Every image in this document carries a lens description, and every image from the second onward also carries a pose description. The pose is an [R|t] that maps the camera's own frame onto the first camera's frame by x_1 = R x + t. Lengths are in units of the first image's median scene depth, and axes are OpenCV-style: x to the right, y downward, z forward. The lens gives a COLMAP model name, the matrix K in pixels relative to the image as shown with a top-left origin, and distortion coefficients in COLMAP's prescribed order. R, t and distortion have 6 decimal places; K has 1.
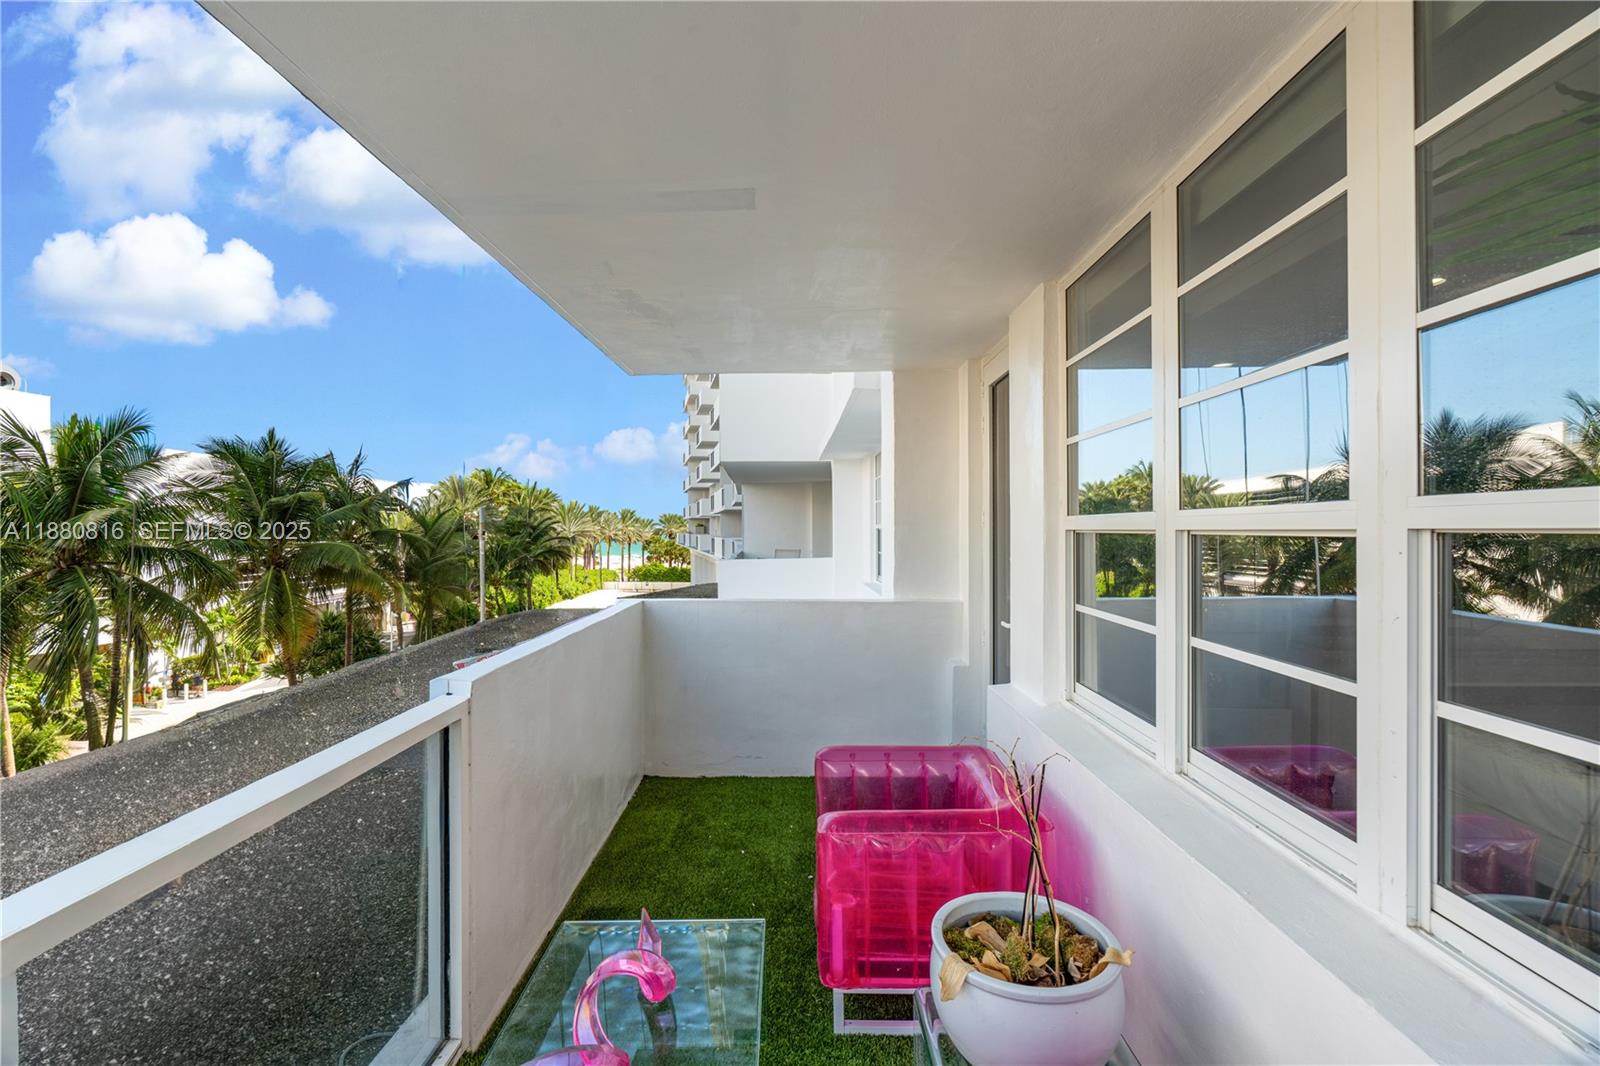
lens RADIAL K [[732.2, 0, 795.7], [0, 732.2, 527.5], [0, 0, 1]] dist [0.000283, 0.000205]
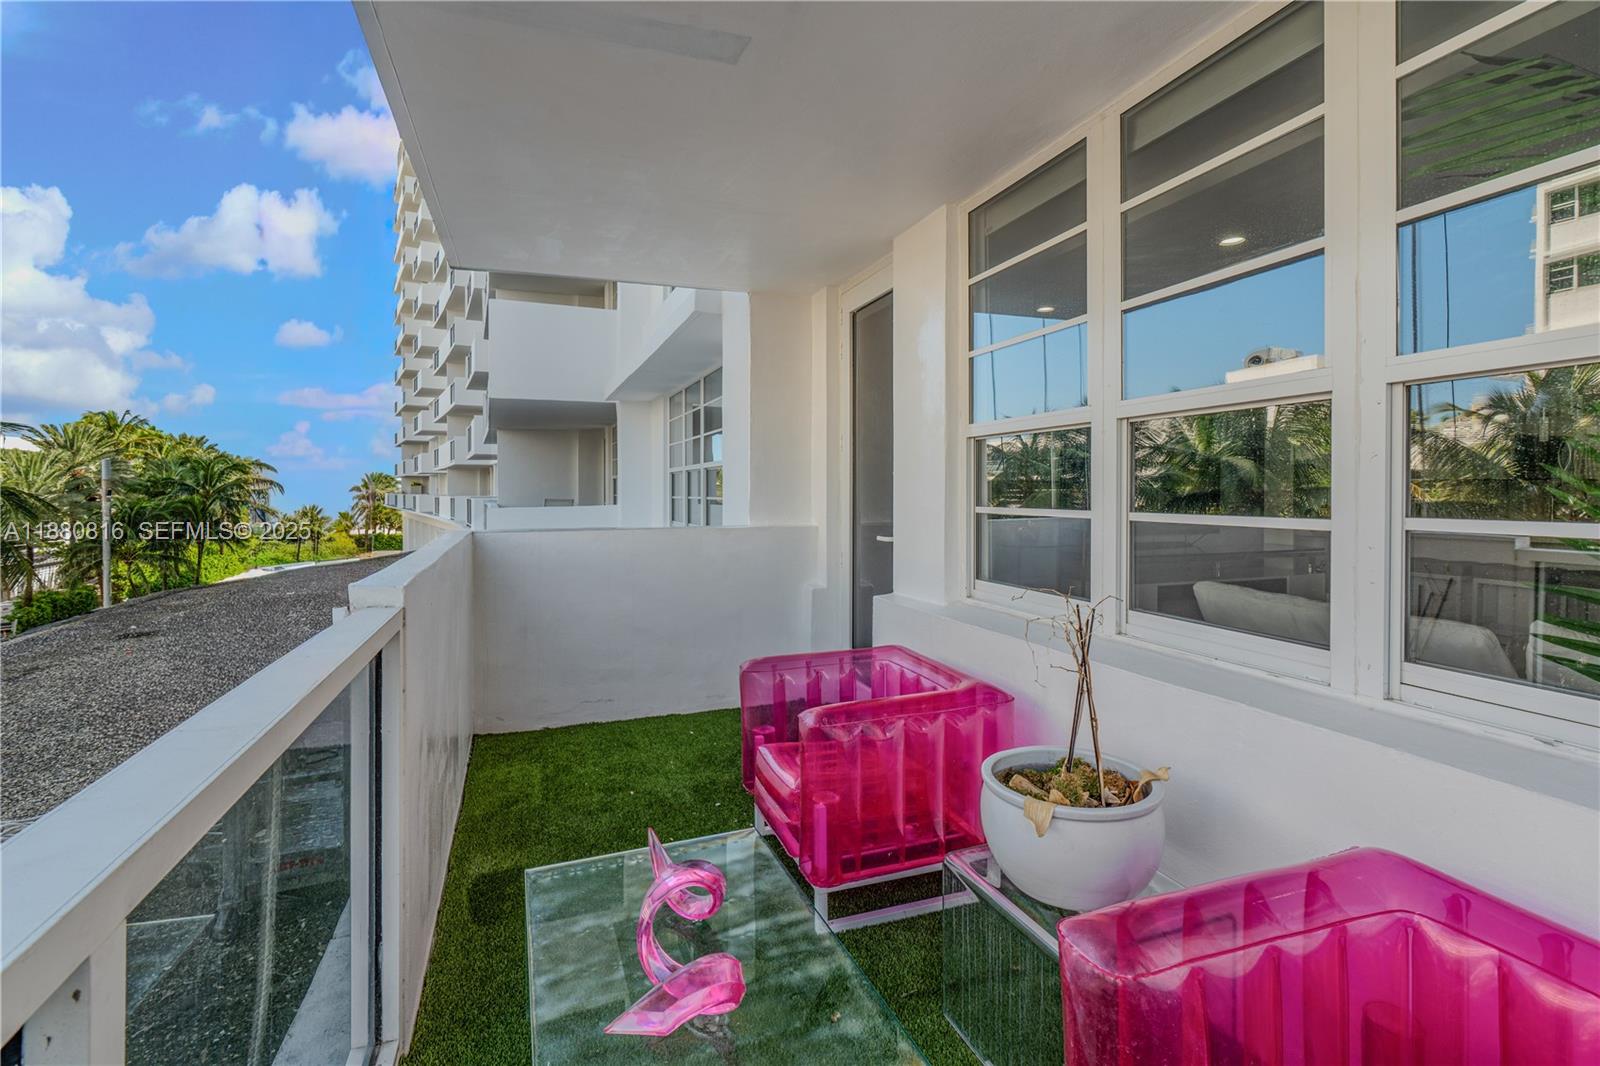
lens RADIAL K [[738.9, 0, 801.2], [0, 738.9, 492.2], [0, 0, 1]] dist [0.000069, 0.000535]
pose [[0.934020, -0.003373, 0.357204, -0.156236], [0.002563, 0.999993, 0.002739, 0.050952], [-0.357211, -0.001642, 0.934022, 0.048978]]
